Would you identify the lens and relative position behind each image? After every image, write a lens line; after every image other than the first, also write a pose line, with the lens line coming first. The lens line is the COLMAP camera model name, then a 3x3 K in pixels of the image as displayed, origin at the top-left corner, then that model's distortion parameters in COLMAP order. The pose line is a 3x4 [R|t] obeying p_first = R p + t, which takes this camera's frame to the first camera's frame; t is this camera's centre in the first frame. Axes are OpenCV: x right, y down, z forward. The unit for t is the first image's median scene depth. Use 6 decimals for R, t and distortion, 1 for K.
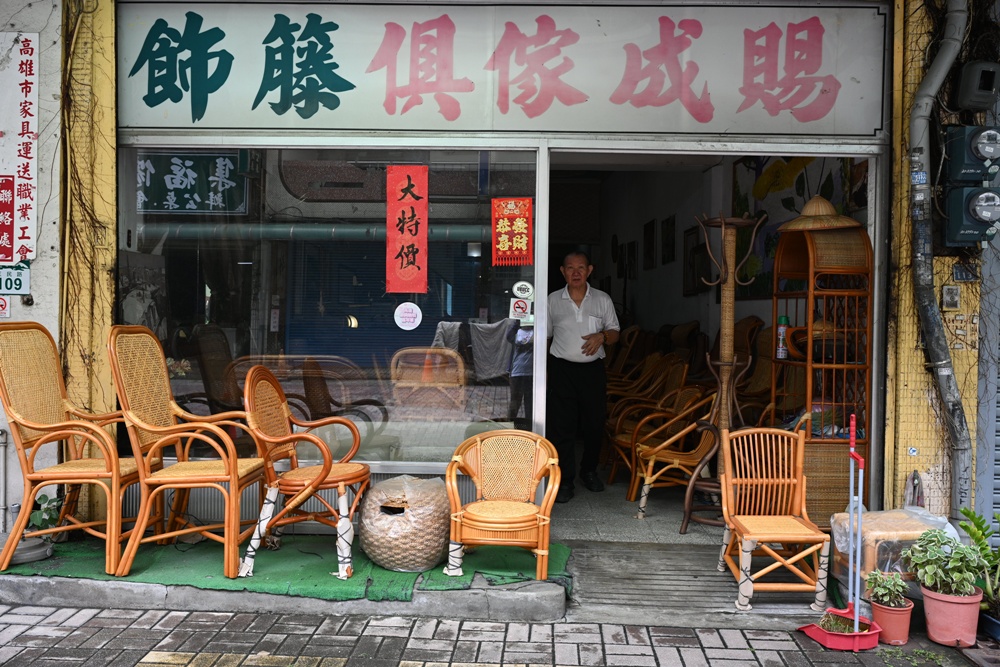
lens RADIAL K [[842.2, 0, 500.0], [0, 842.2, 333.5], [0, 0, 1]] dist [-0.002332, -0.002730]
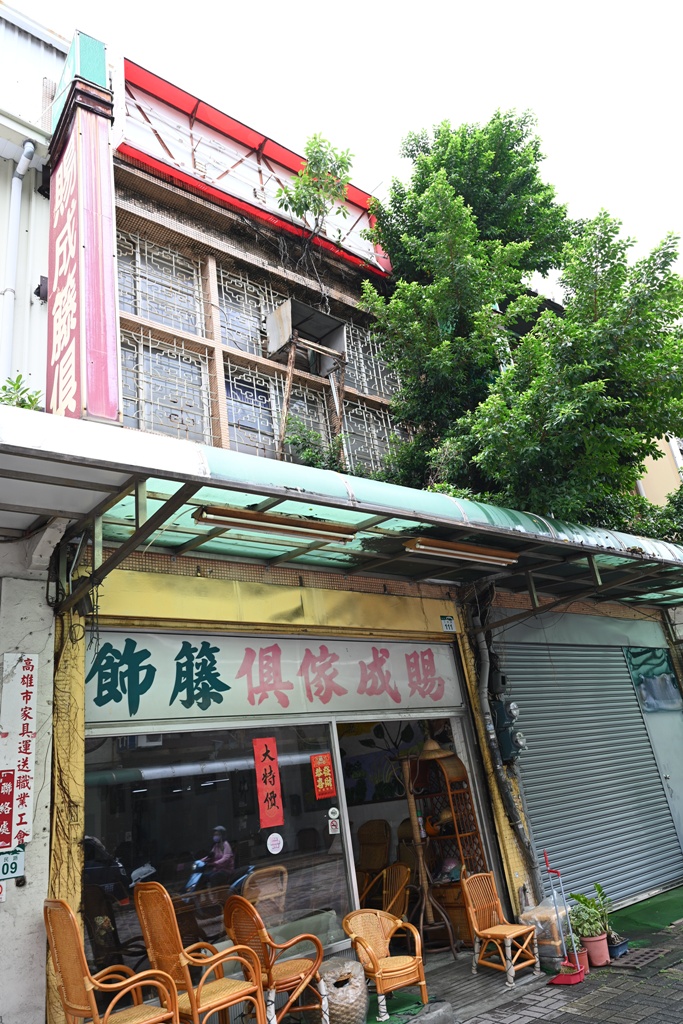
lens RADIAL K [[685.8, 0, 341.5], [0, 685.8, 512.0], [0, 0, 1]] dist [-0.010803, -0.000772]
pose [[0.760114, 0.138030, 0.634961, -0.878146], [0.158617, 0.908203, -0.387309, -0.066804], [-0.630133, 0.395114, 0.668444, -0.104104]]
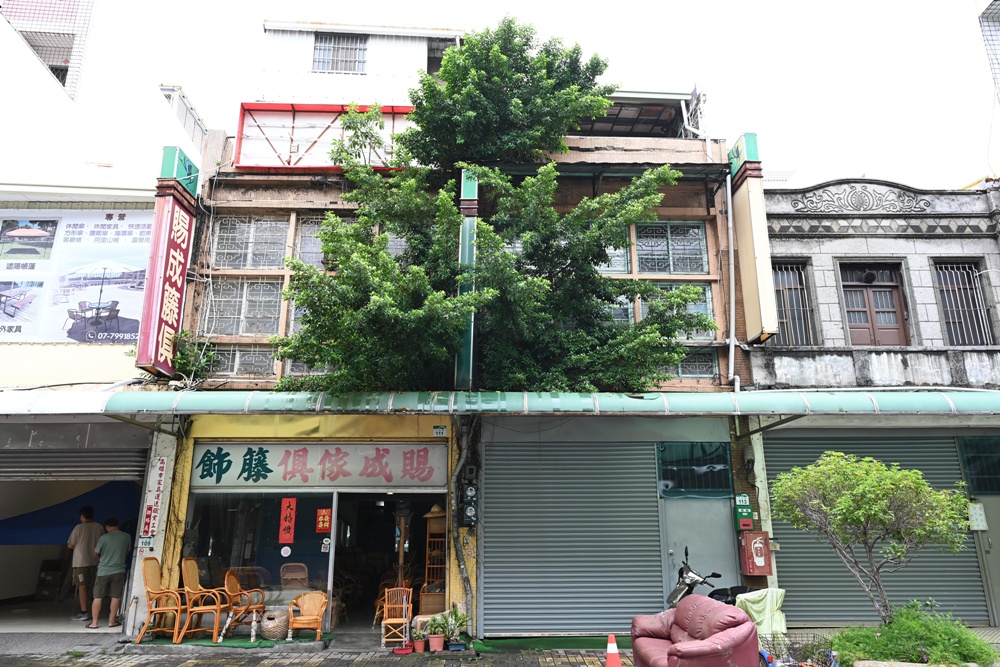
lens RADIAL K [[669.7, 0, 500.0], [0, 669.7, 333.5], [0, 0, 1]] dist [-0.010803, -0.000772]
pose [[0.996858, -0.000871, 0.079199, 0.448721], [0.025578, 0.949906, -0.311488, 0.001138], [-0.074960, 0.312535, 0.946944, -1.478756]]
